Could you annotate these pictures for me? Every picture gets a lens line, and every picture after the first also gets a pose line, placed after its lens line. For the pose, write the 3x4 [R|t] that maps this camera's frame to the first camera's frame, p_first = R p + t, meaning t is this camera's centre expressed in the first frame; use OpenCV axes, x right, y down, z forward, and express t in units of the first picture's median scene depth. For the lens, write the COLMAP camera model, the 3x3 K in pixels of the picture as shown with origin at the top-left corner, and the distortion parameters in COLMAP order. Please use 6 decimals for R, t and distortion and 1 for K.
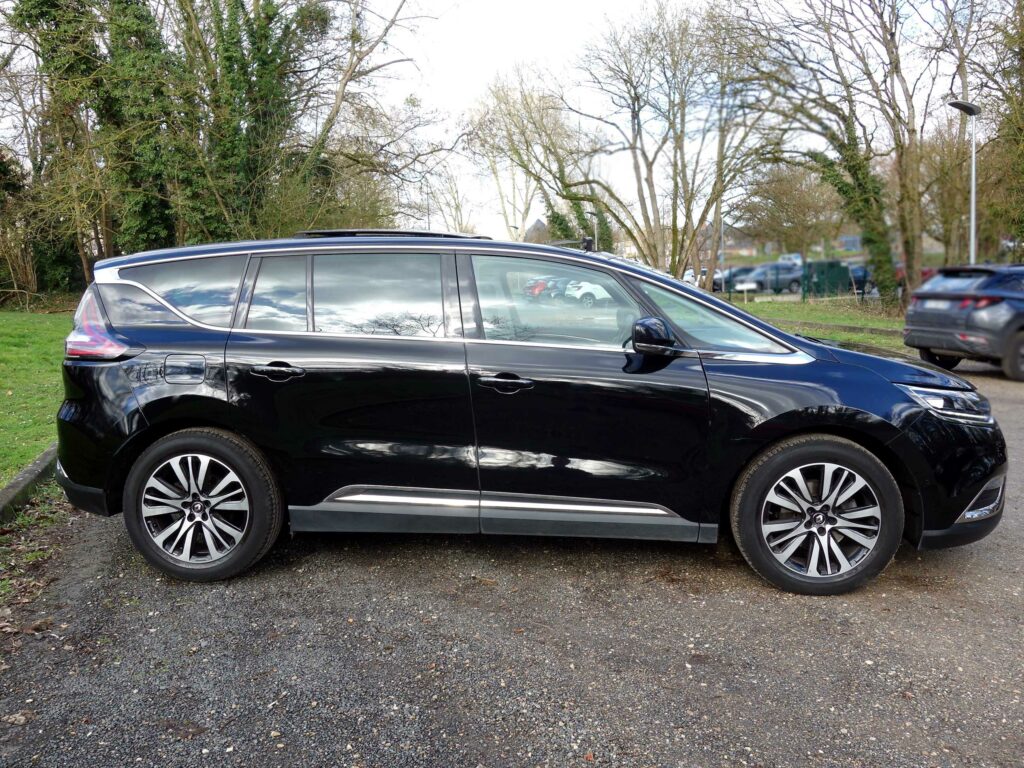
lens RADIAL K [[904.5, 0, 513.4], [0, 904.5, 387.1], [0, 0, 1]] dist [0.018643, -0.012175]
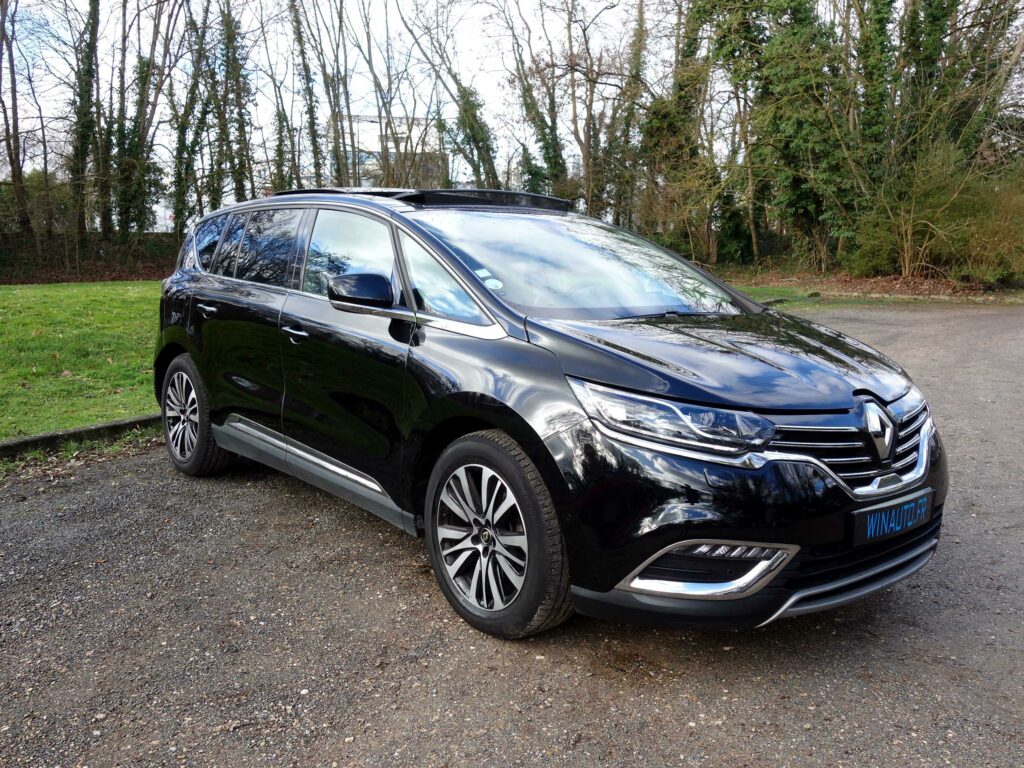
lens RADIAL K [[904.5, 0, 517.8], [0, 904.5, 387.7], [0, 0, 1]] dist [0.018643, -0.012175]
pose [[0.700534, 0.123787, -0.702801, 0.887711], [-0.106356, 0.991952, 0.068704, -0.039854], [0.705649, 0.026617, 0.708061, 0.452214]]
